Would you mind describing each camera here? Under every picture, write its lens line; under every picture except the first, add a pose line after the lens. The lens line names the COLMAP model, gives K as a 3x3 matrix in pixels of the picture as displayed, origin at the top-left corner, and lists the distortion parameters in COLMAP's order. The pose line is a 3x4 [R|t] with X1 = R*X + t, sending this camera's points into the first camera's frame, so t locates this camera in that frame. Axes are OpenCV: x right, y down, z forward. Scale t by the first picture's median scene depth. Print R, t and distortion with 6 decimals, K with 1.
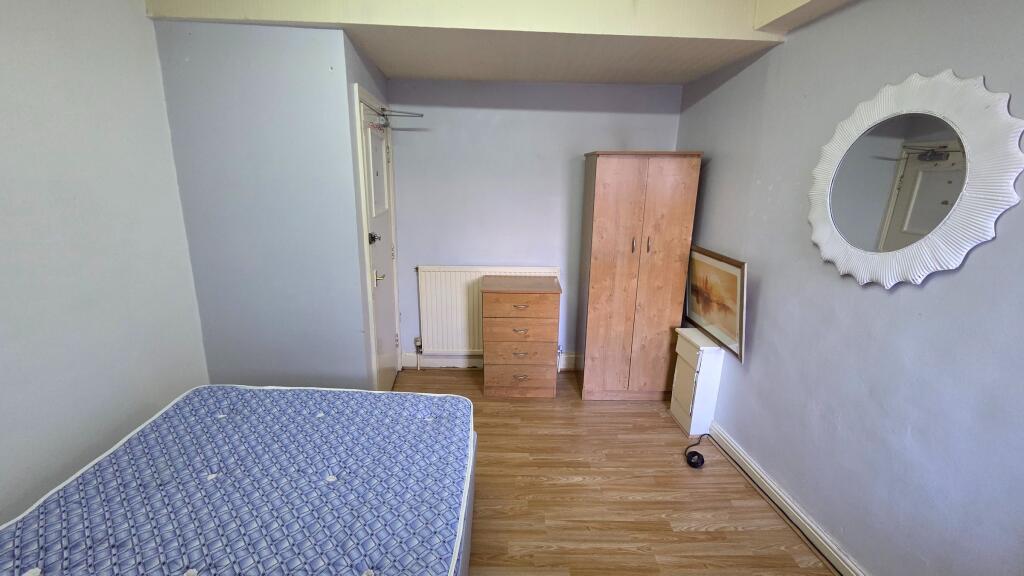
lens RADIAL K [[420.8, 0, 514.5], [0, 420.8, 285.0], [0, 0, 1]] dist [0.000557, -0.000110]
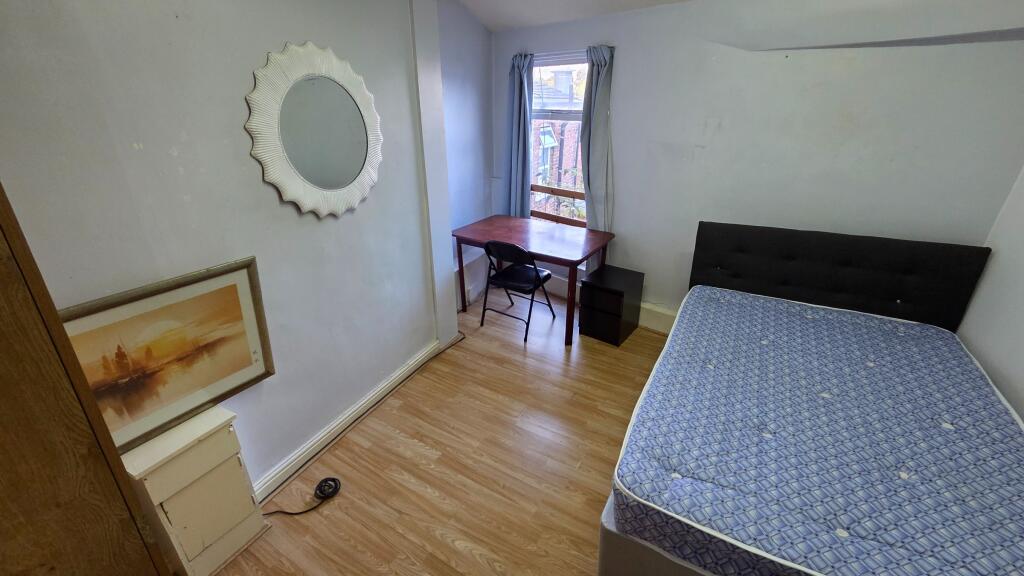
lens RADIAL K [[420.8, 0, 514.5], [0, 420.8, 285.0], [0, 0, 1]] dist [0.000557, -0.000110]
pose [[-0.857740, -0.226849, 0.461326, -0.204891], [0.099904, 0.806713, 0.582437, -0.408339], [-0.504283, 0.545668, -0.669287, 1.328069]]
